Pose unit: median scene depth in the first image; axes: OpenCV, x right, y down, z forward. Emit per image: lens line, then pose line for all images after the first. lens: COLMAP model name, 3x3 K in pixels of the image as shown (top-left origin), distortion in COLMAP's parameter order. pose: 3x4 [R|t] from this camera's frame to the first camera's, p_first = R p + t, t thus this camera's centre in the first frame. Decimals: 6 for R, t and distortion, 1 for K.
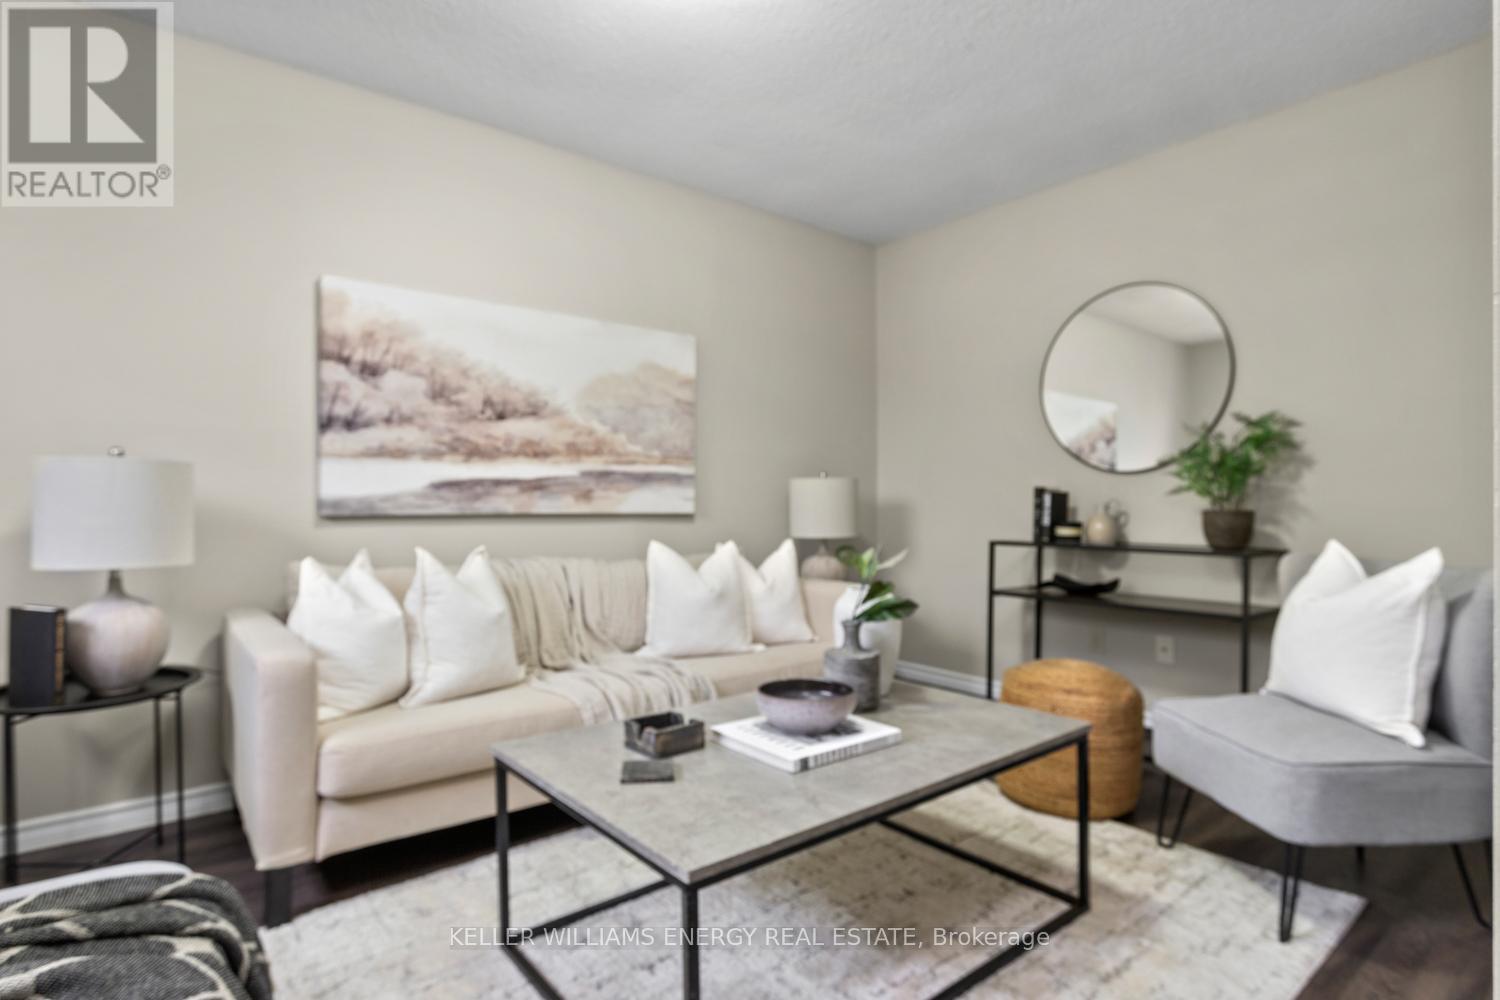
lens RADIAL K [[755.8, 0, 750.0], [0, 755.8, 500.0], [0, 0, 1]] dist [-0.003503, 0.011292]
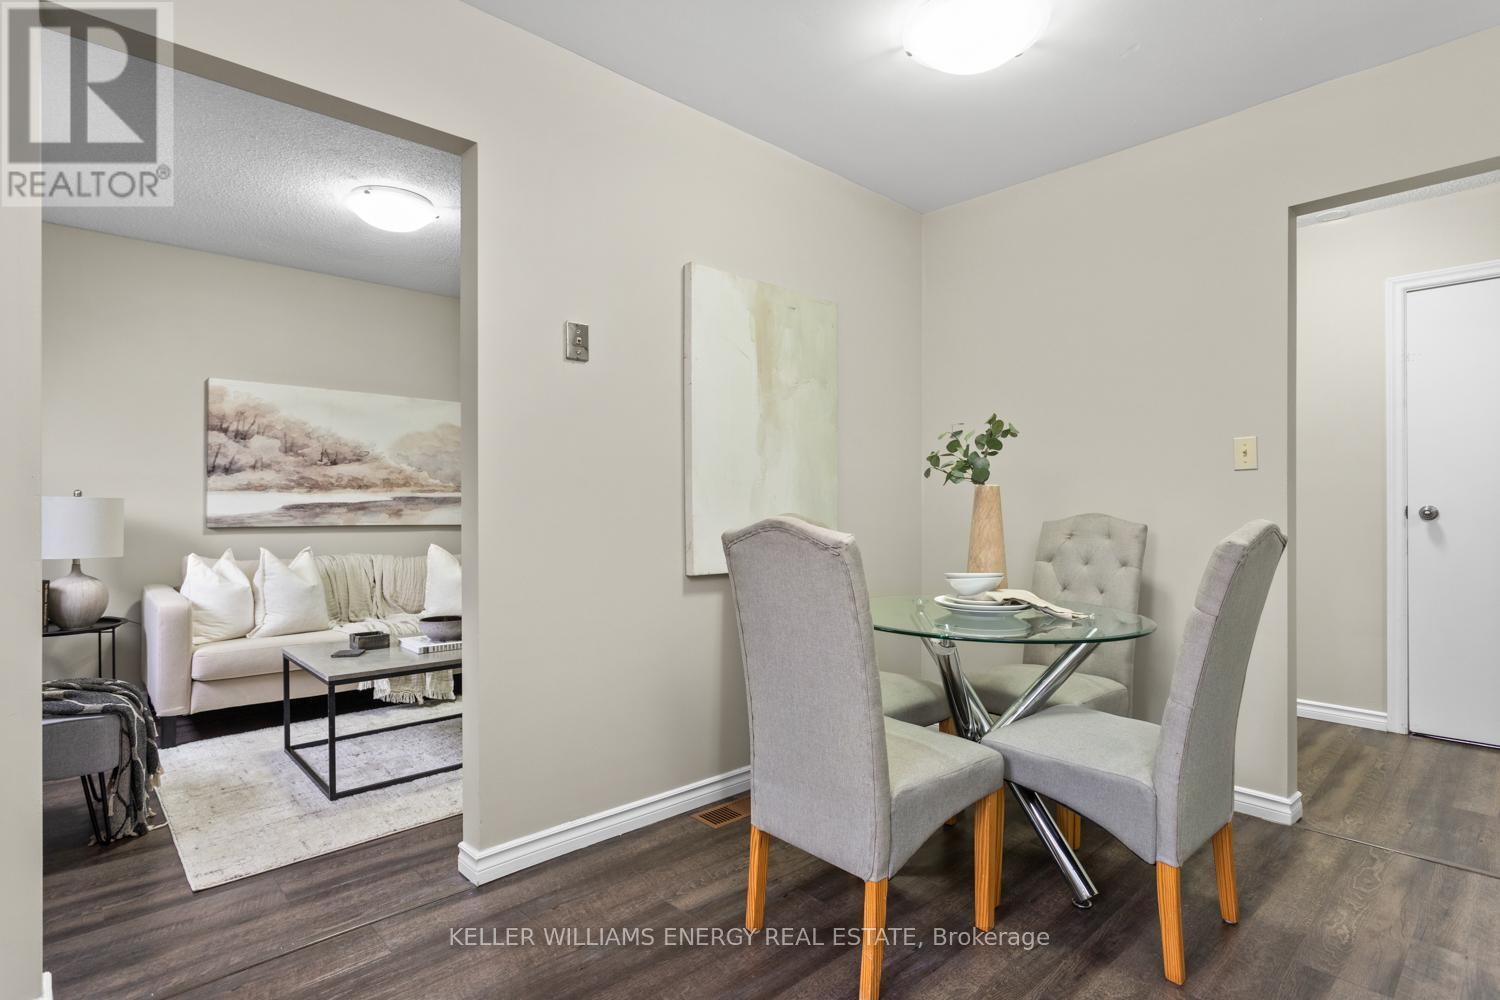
lens RADIAL K [[755.8, 0, 750.0], [0, 755.8, 500.0], [0, 0, 1]] dist [-0.003503, 0.011292]
pose [[0.998595, 0.005694, 0.052677, 0.486960], [-0.005517, 0.999979, -0.003504, -0.037474], [-0.052696, 0.003209, 0.998605, -0.650162]]
